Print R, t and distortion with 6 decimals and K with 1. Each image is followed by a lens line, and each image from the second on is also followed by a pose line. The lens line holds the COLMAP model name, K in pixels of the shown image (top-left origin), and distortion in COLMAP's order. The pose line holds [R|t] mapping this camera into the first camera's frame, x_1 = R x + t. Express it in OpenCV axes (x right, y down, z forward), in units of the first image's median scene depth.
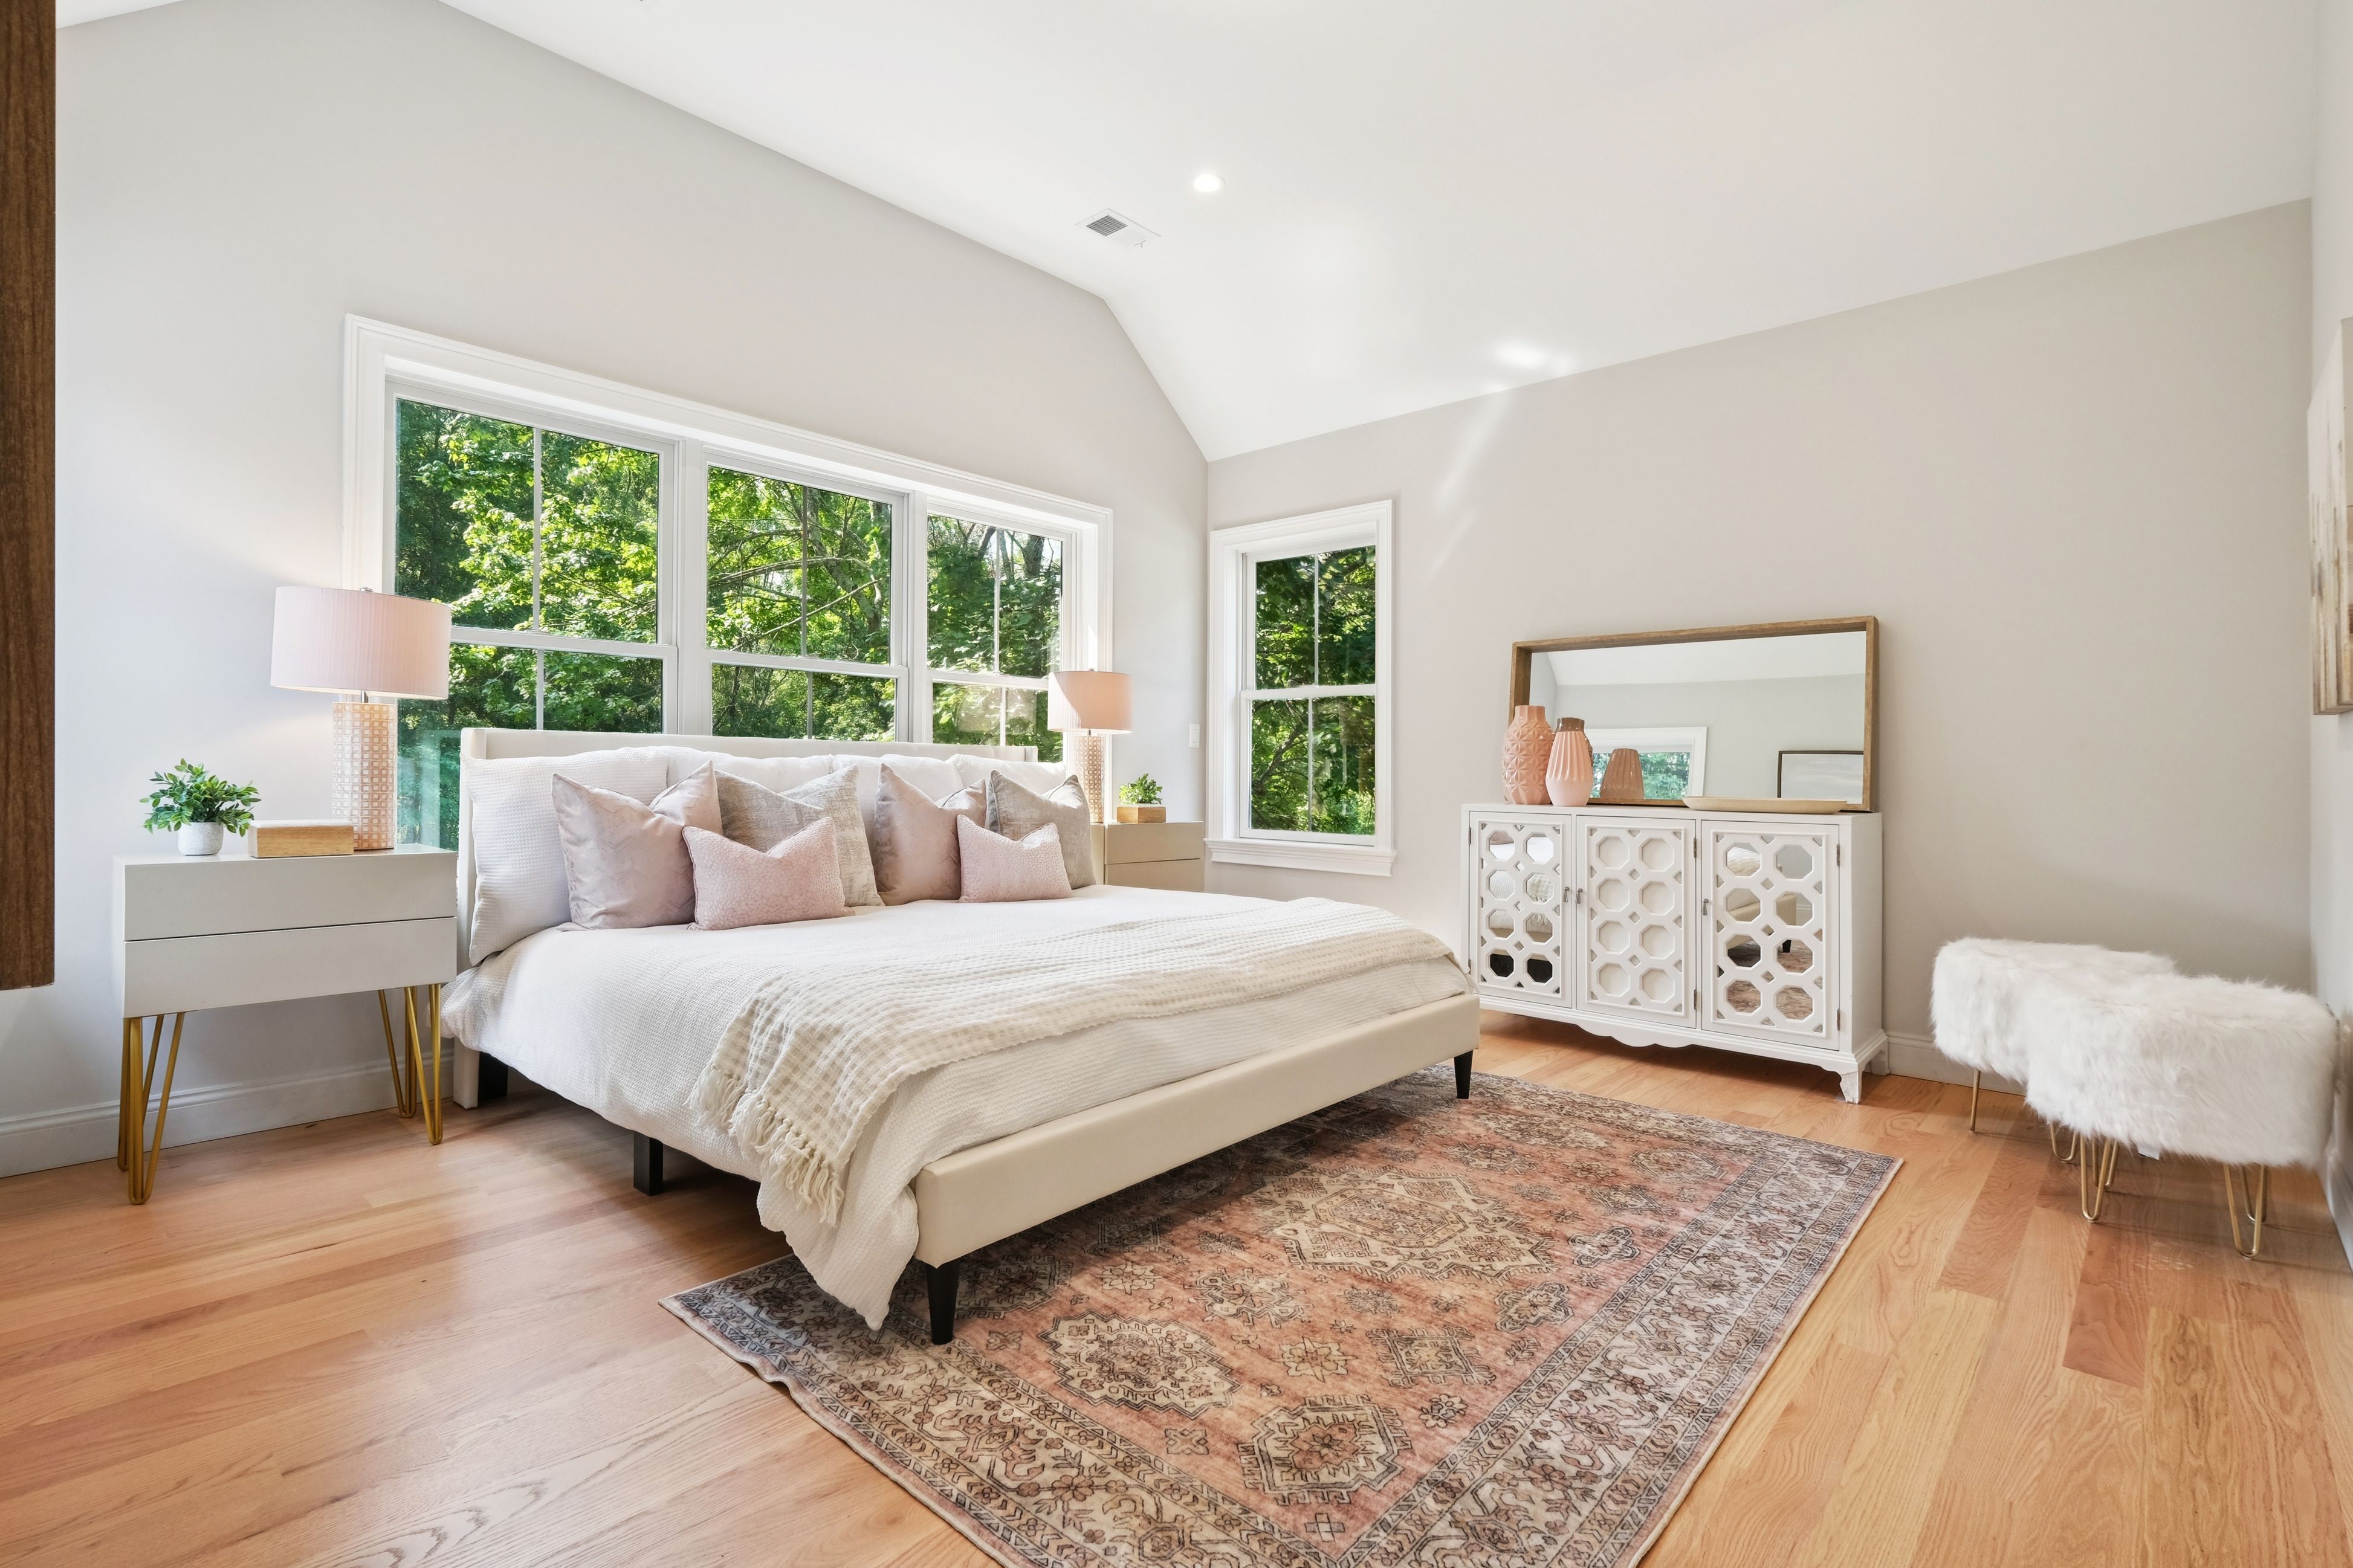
lens RADIAL K [[1096.7, 0, 1184.0], [0, 1096.7, 765.1], [0, 0, 1]] dist [0.000638, 0.000036]
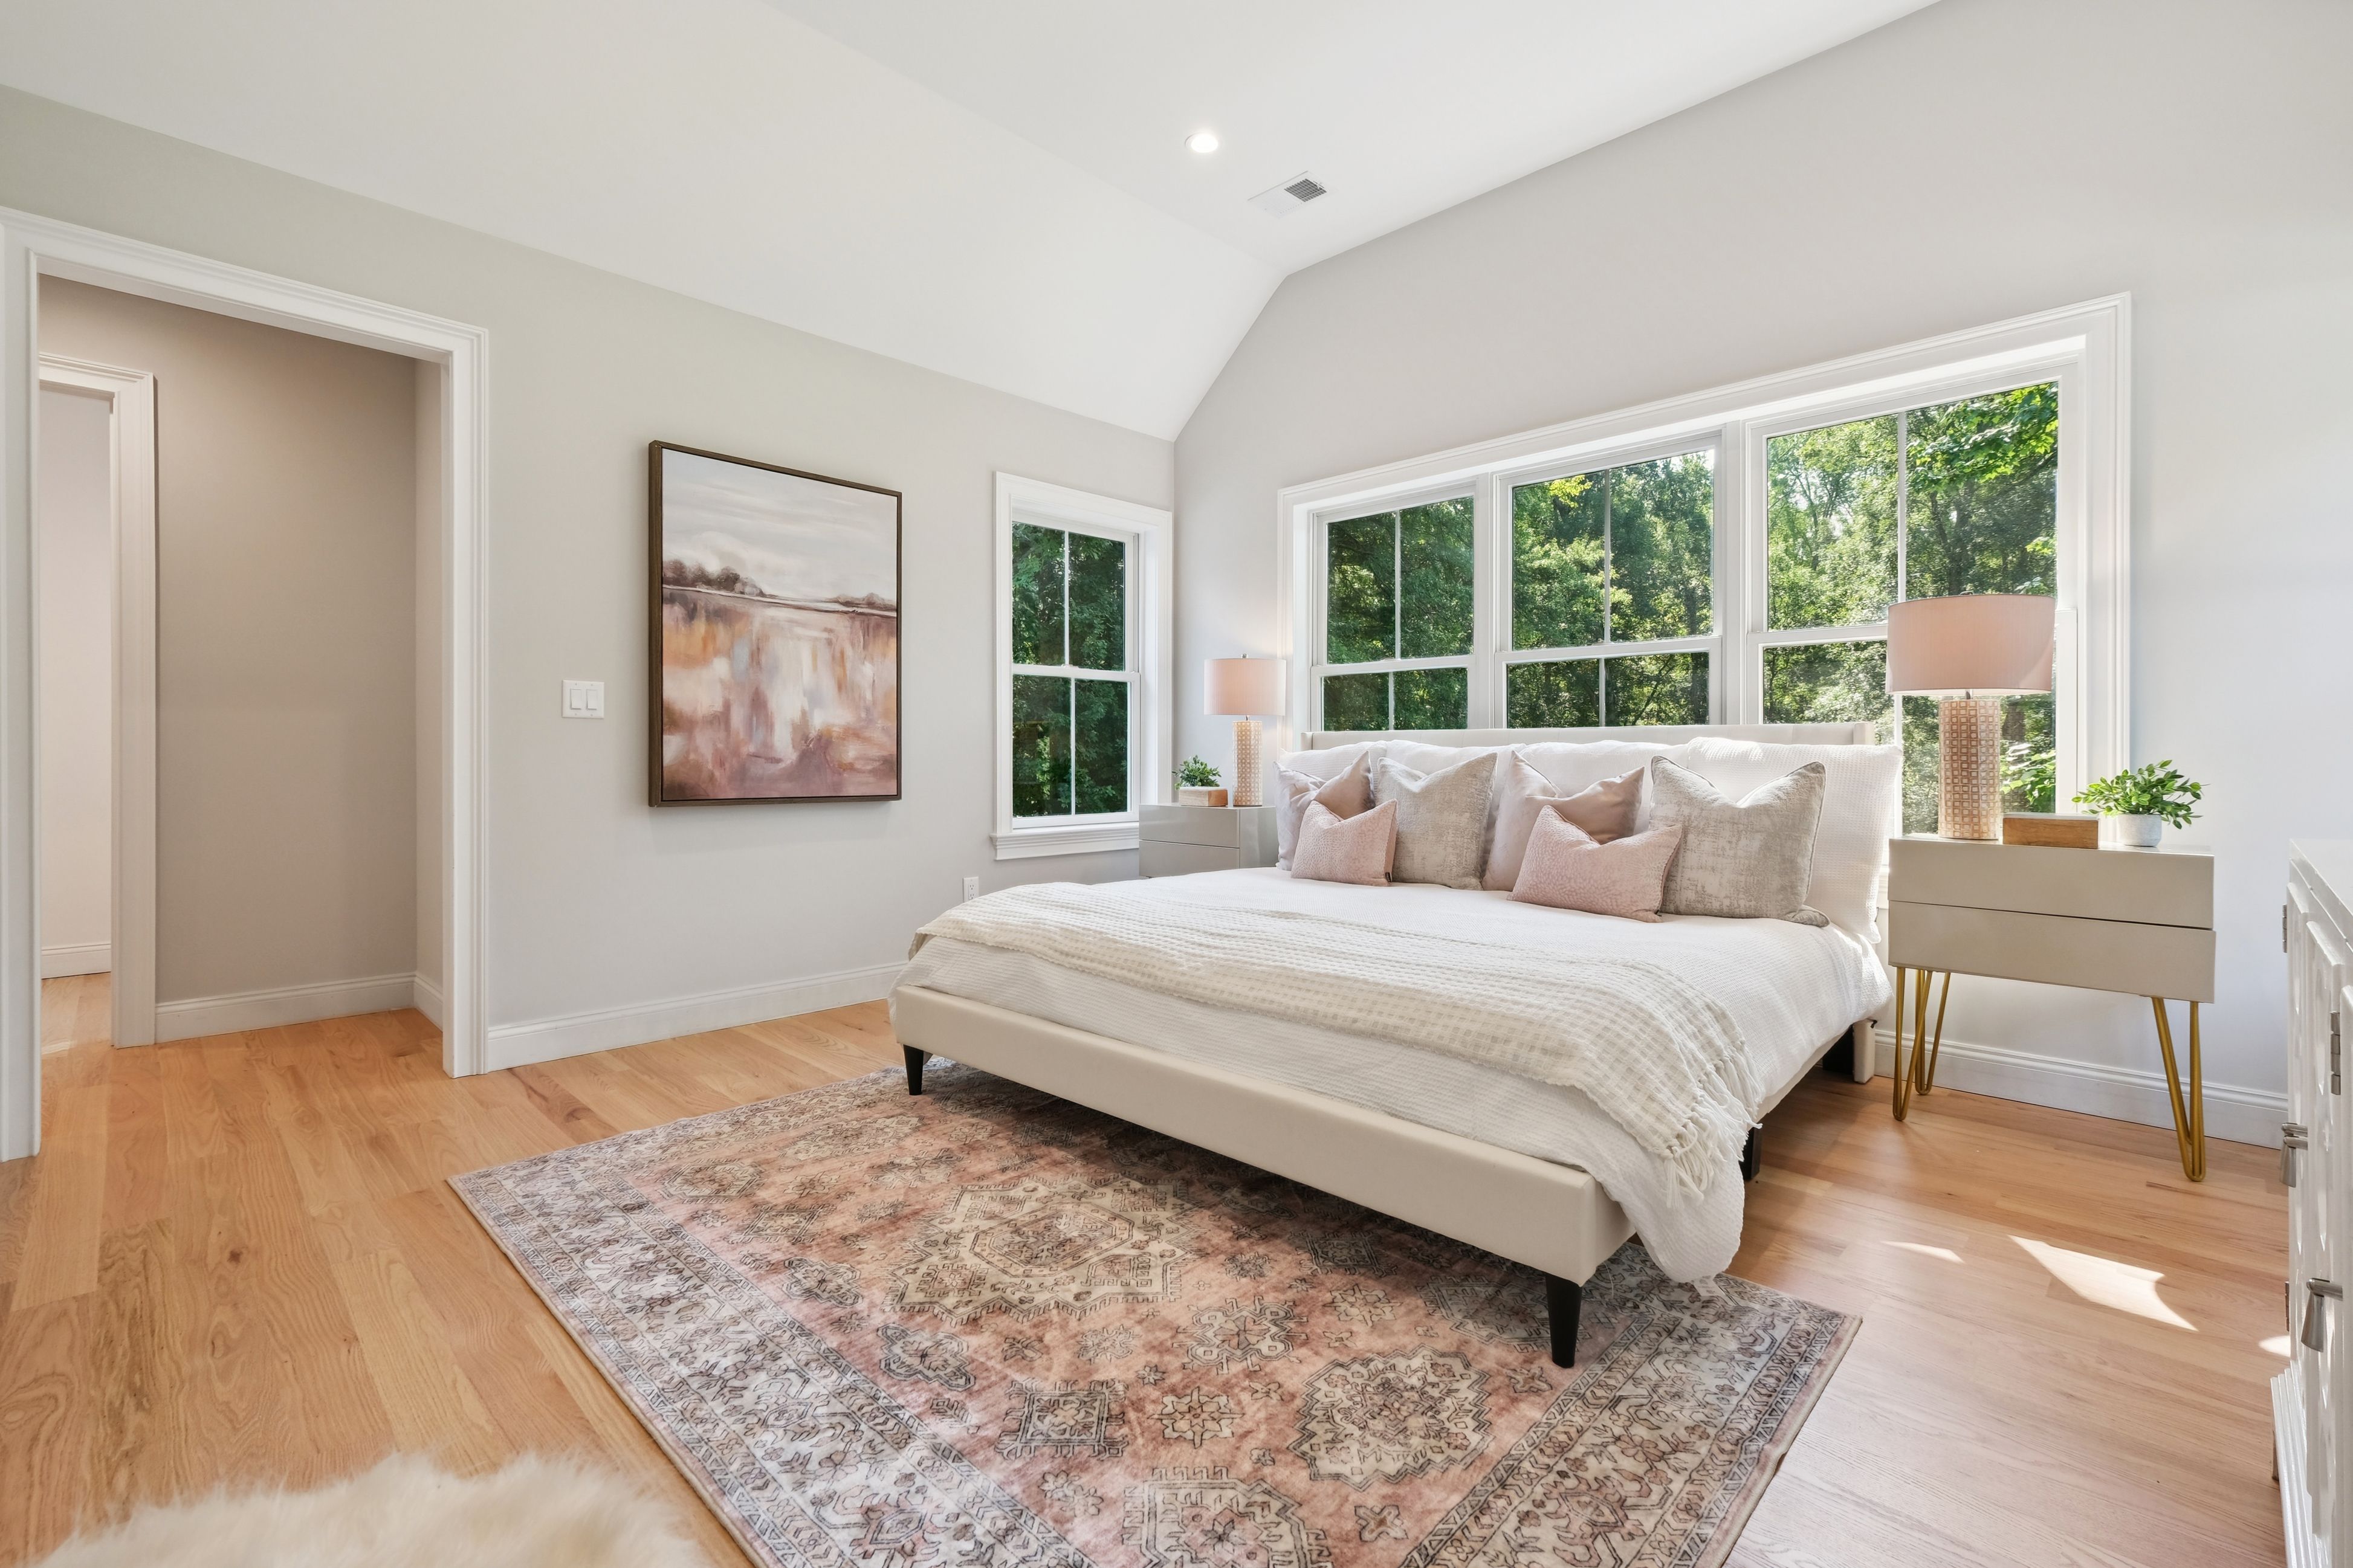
lens RADIAL K [[1045.7, 0, 1186.5], [0, 1045.7, 765.9], [0, 0, 1]] dist [0.001626, 0.000471]
pose [[-0.043417, -0.000598, -0.999057, 0.936062], [0.004992, 0.999987, -0.000816, 0.017031], [0.999045, -0.005023, -0.043414, 1.021393]]
